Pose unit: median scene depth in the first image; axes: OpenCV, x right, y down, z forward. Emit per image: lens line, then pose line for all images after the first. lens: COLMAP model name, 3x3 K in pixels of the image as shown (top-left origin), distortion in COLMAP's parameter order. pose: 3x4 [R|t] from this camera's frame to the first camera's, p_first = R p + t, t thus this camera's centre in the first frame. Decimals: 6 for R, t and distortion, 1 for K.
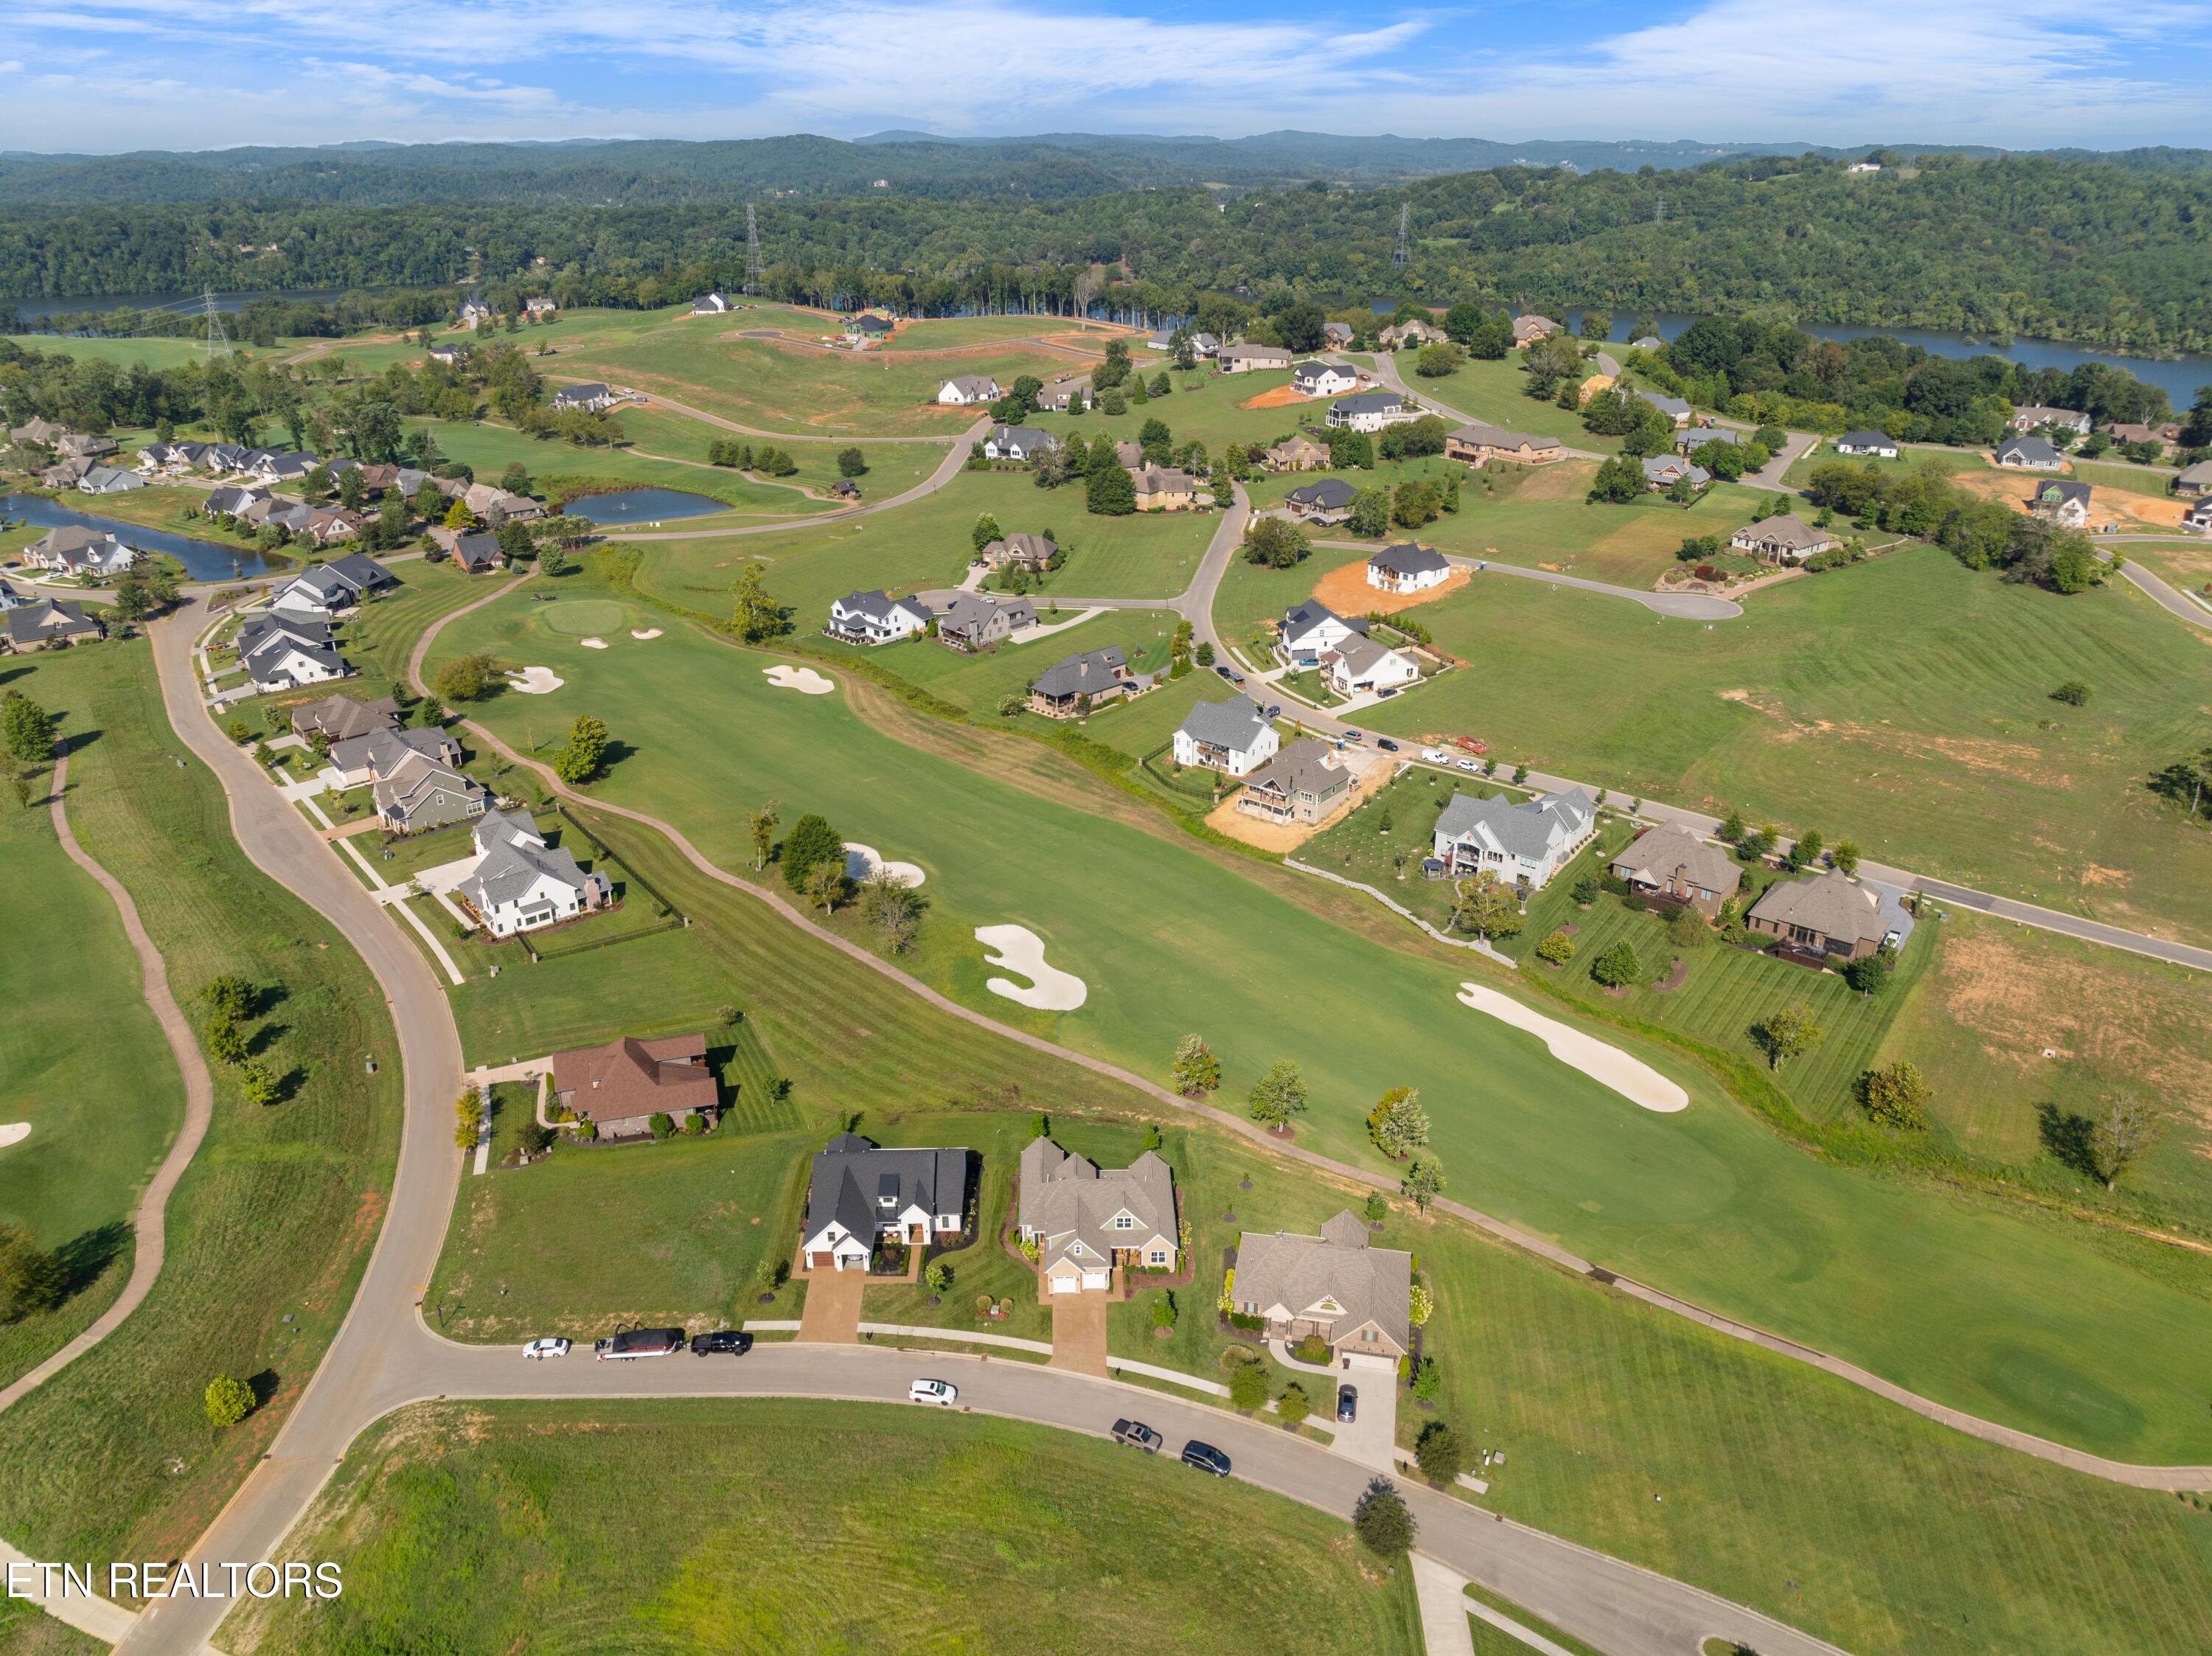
lens RADIAL K [[1552.2, 0, 1106.0], [0, 1552.2, 828.0], [0, 0, 1]] dist [-0.032396, -0.008173]
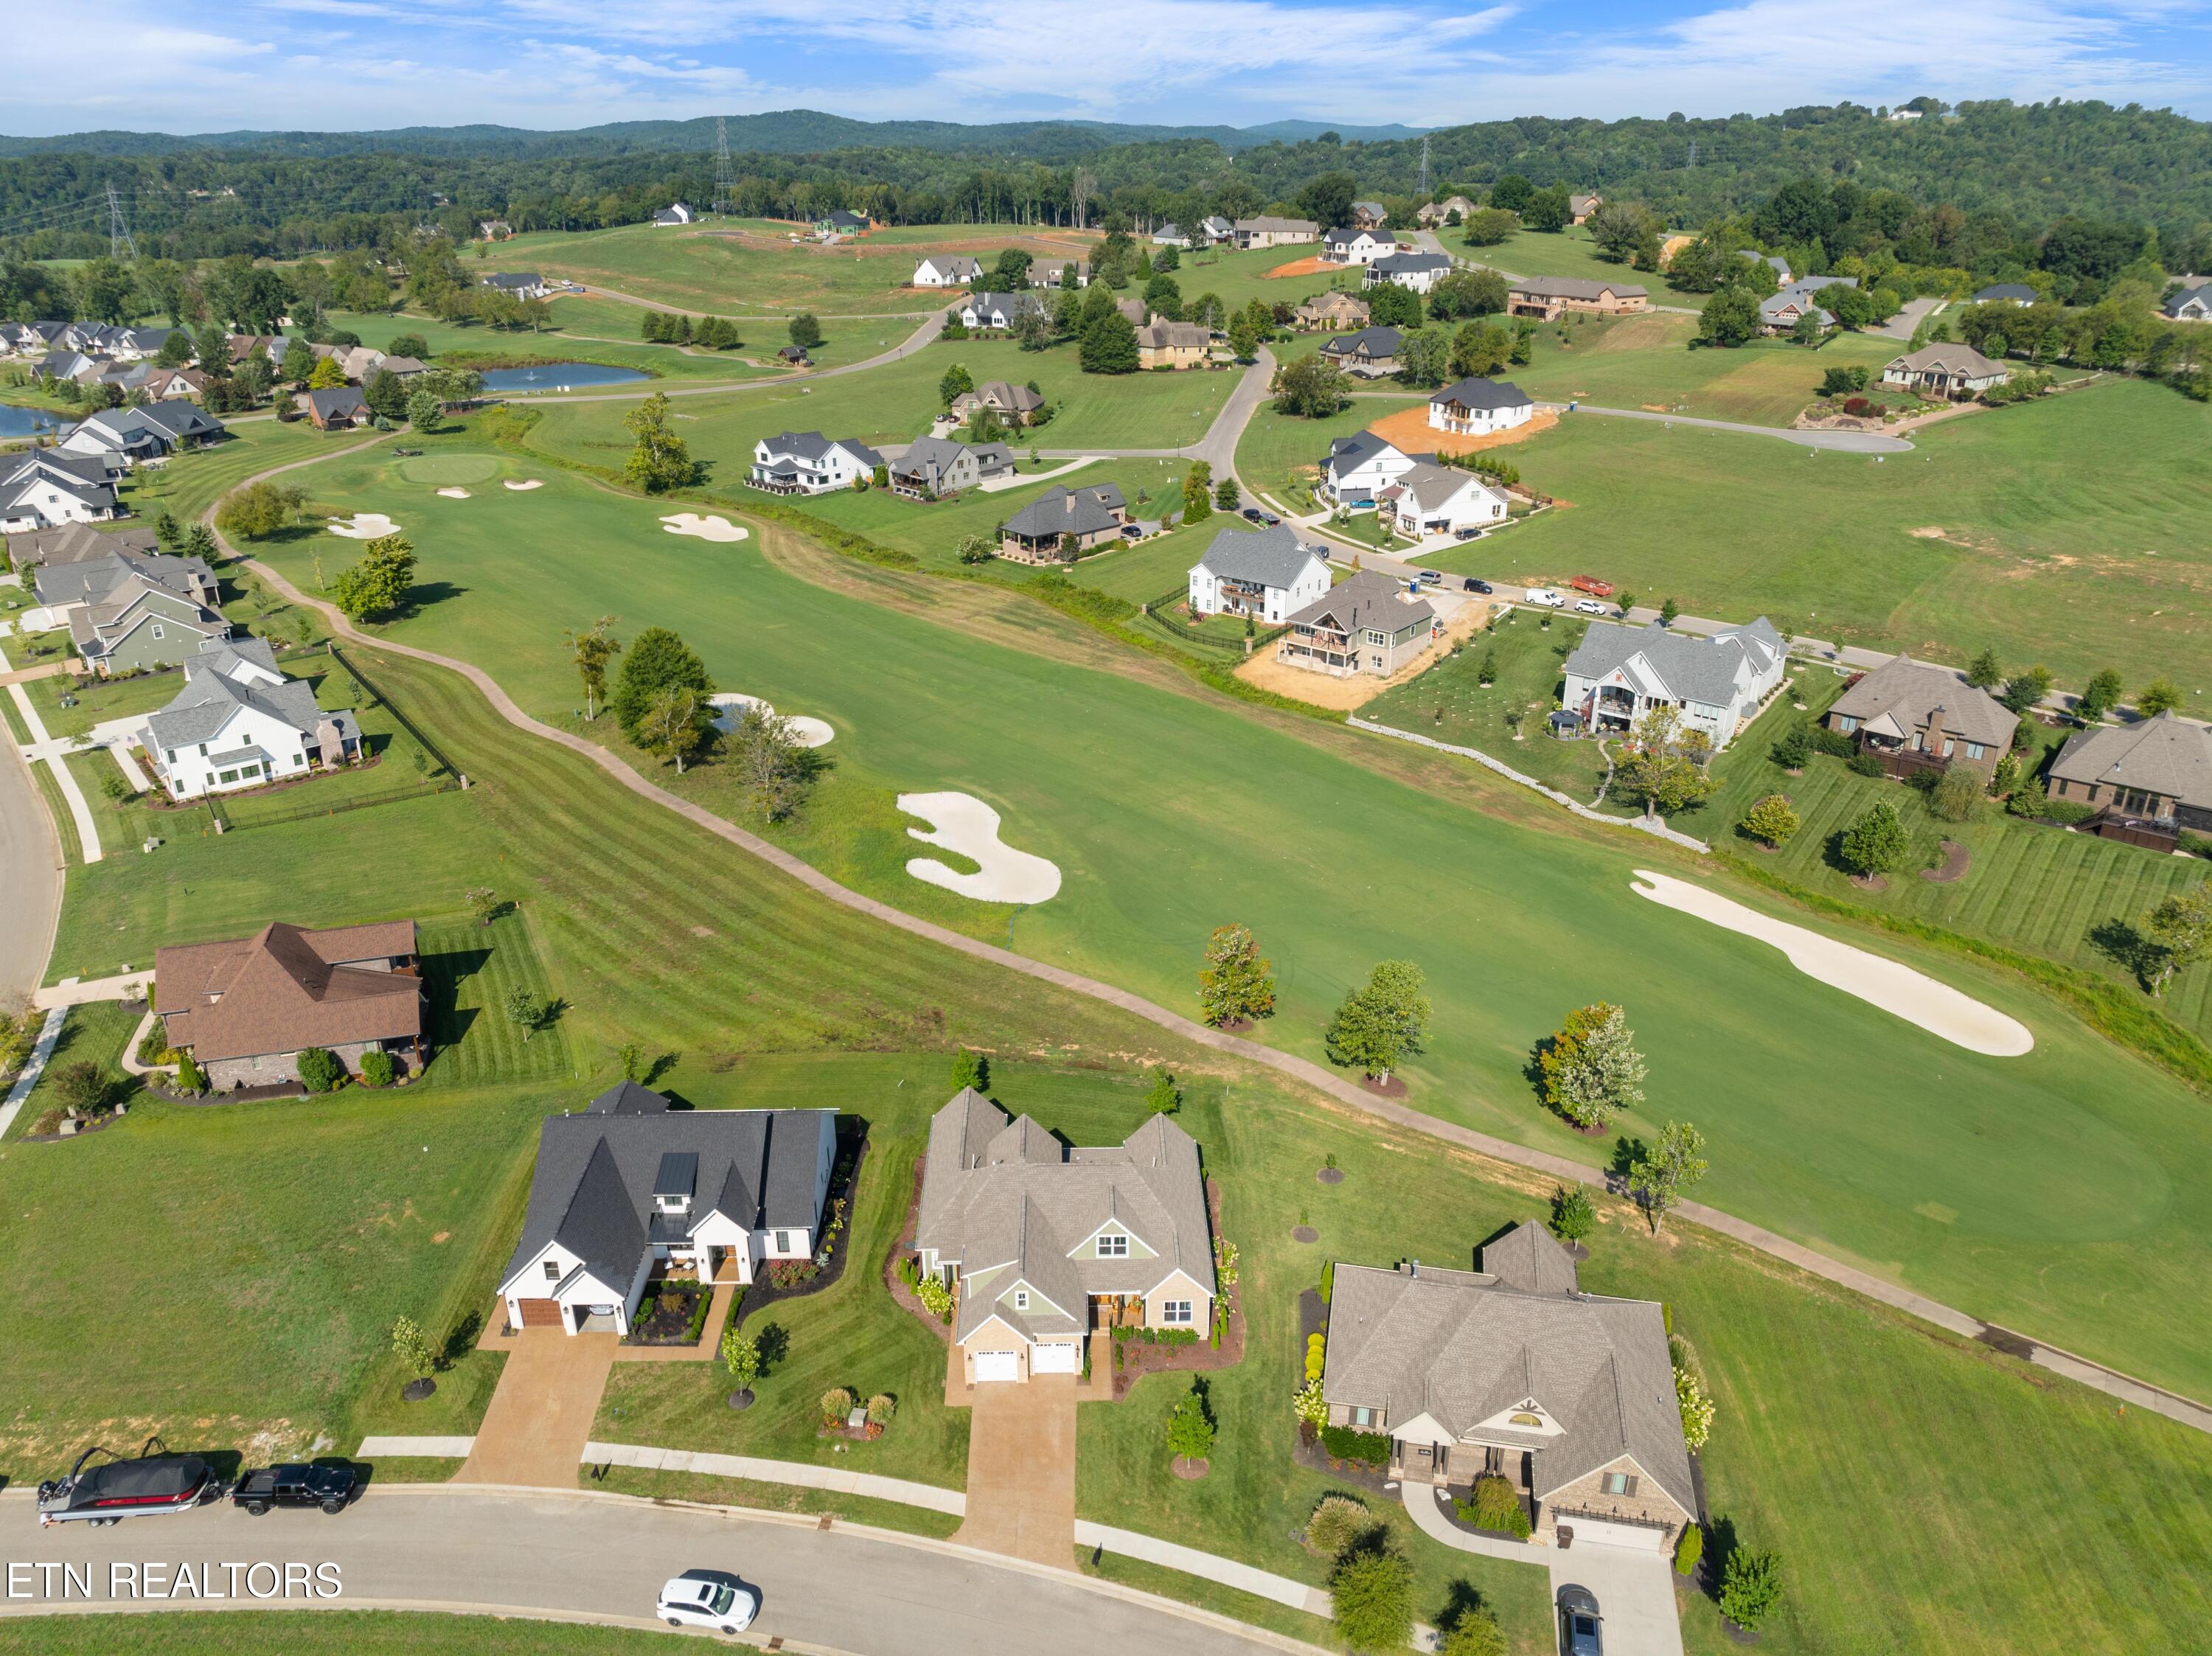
lens RADIAL K [[1558.0, 0, 1106.0], [0, 1558.0, 828.0], [0, 0, 1]] dist [-0.051034, 0.021413]
pose [[0.999997, 0.001078, -0.002348, 0.005222], [-0.001073, 0.999998, 0.001810, 0.055863], [0.002350, -0.001807, 0.999996, 0.235960]]
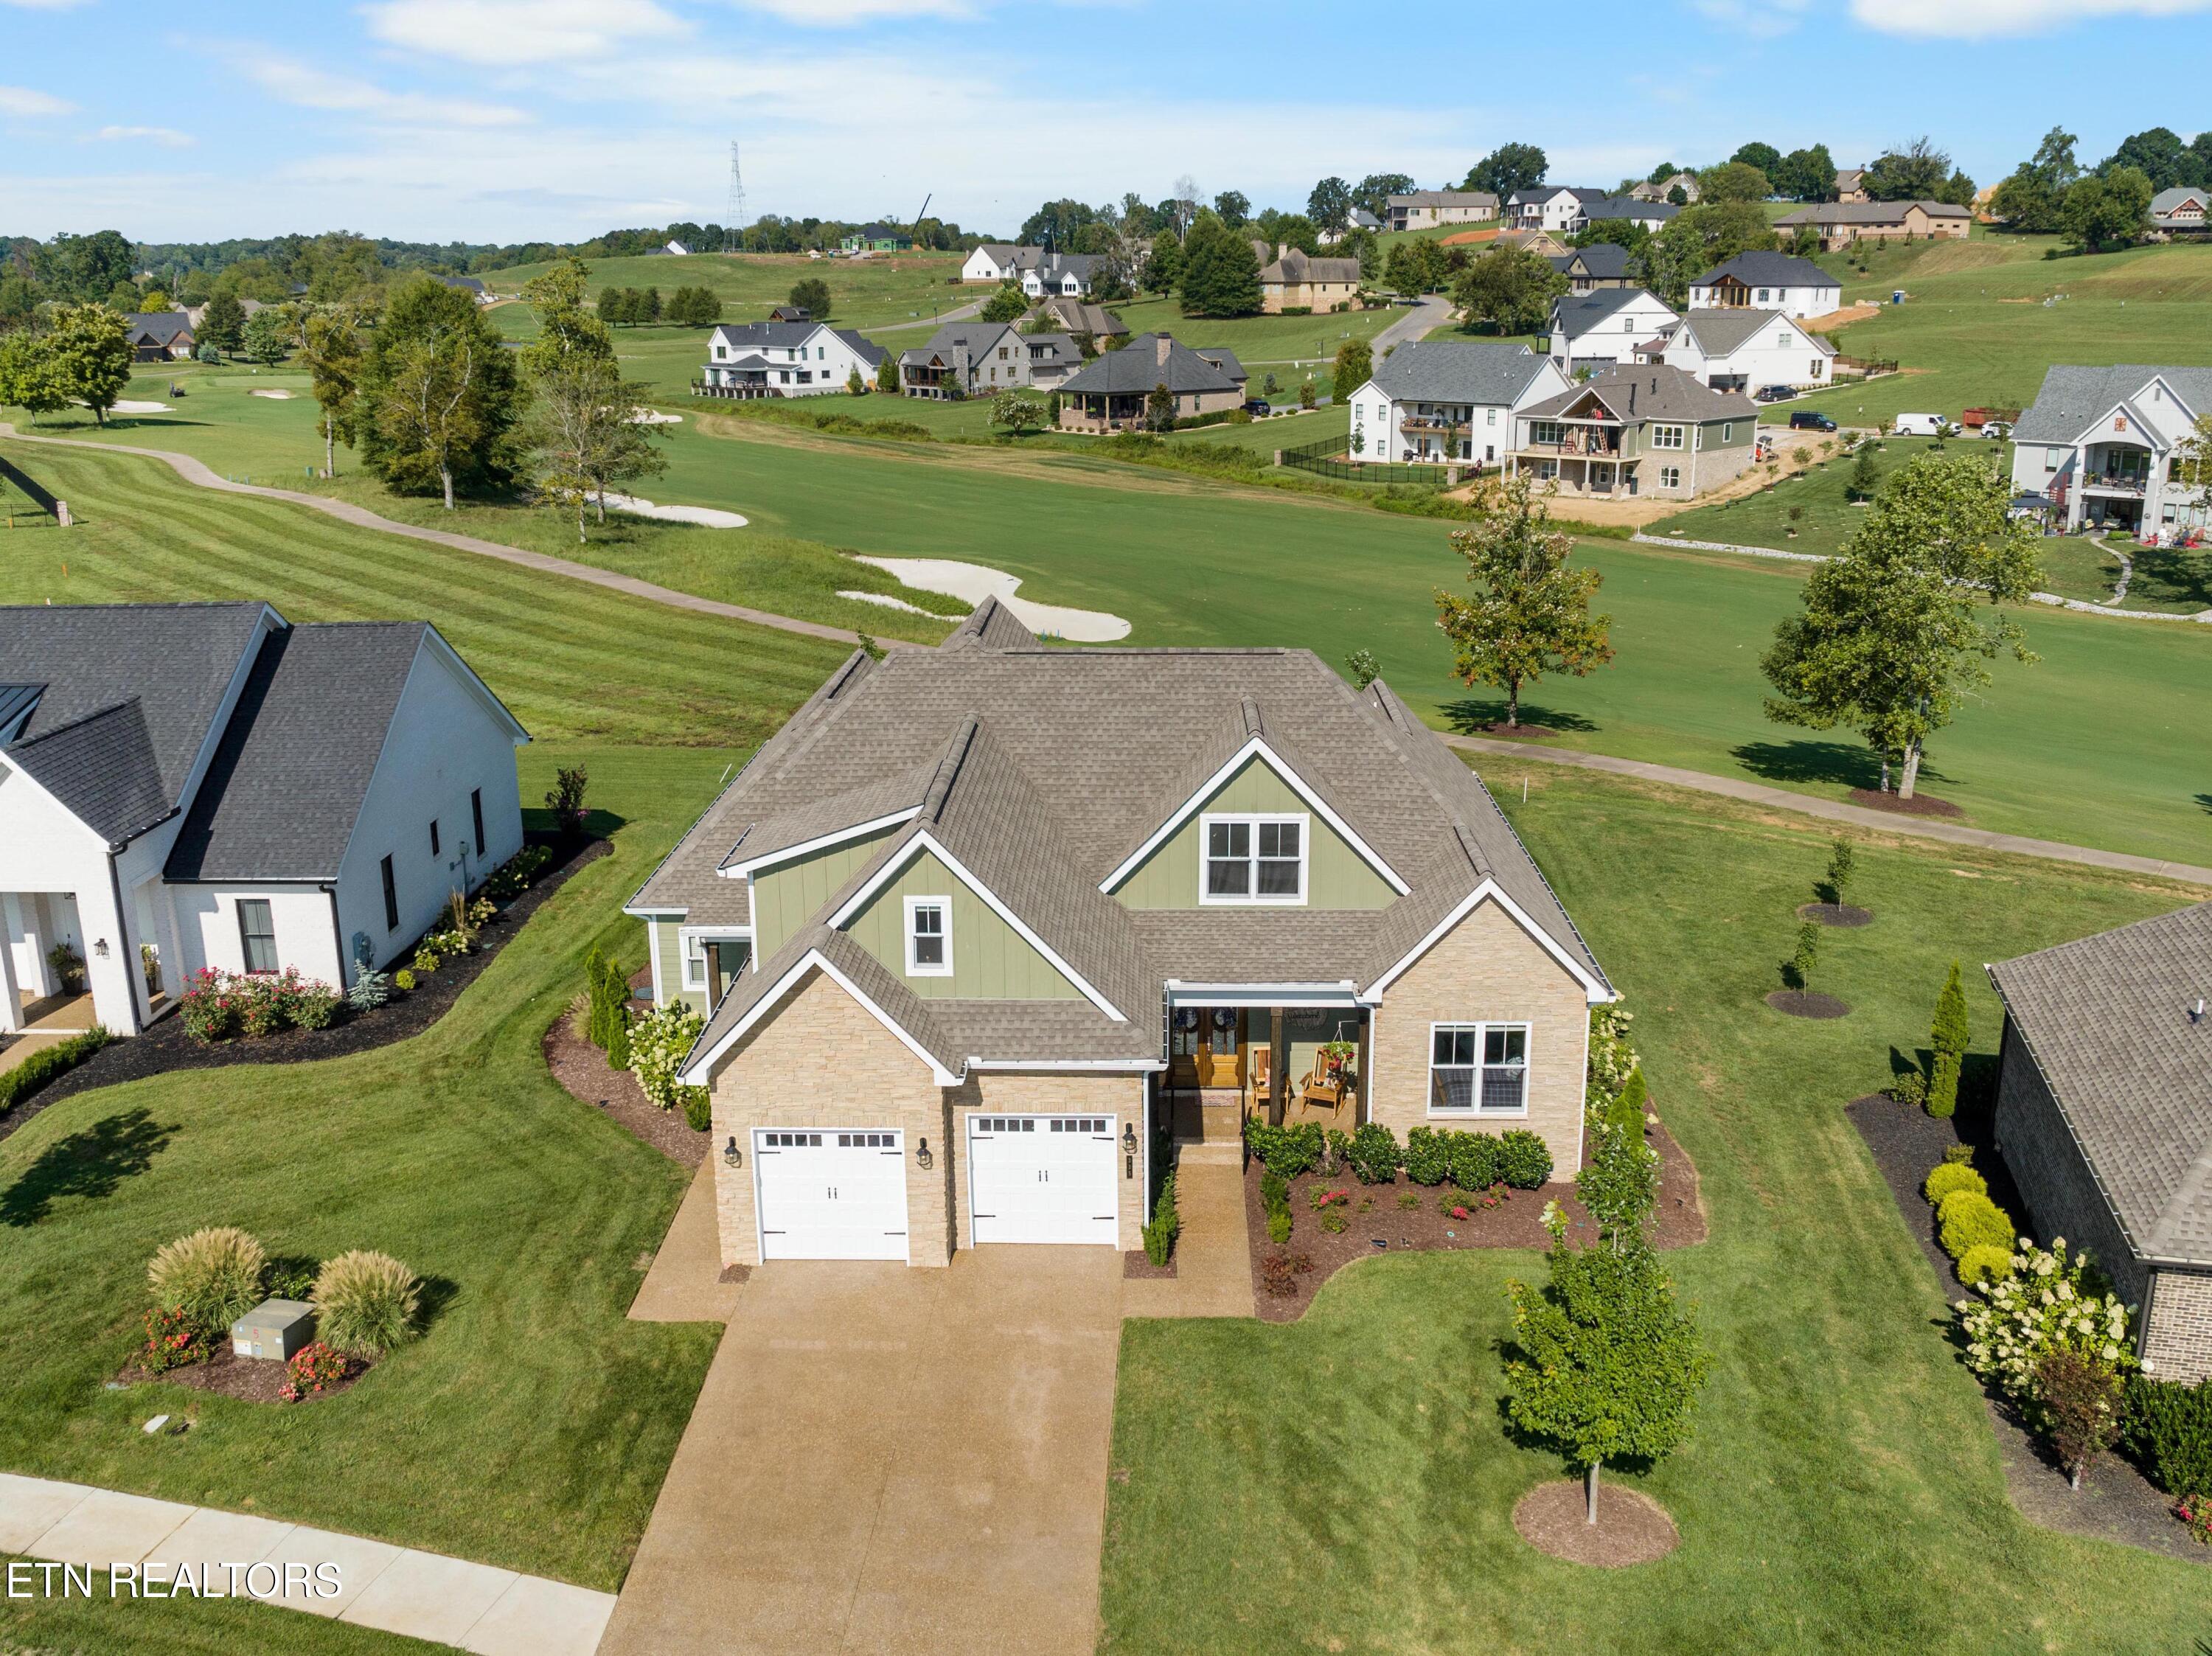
lens RADIAL K [[1948.9, 0, 1128.4], [0, 1948.9, 831.1], [0, 0, 1]] dist [-0.036551, -0.020637]
pose [[0.998978, 0.009174, -0.044264, 0.003785], [-0.015324, 0.989940, -0.140655, 0.139671], [0.042528, 0.141190, 0.989069, 0.400012]]
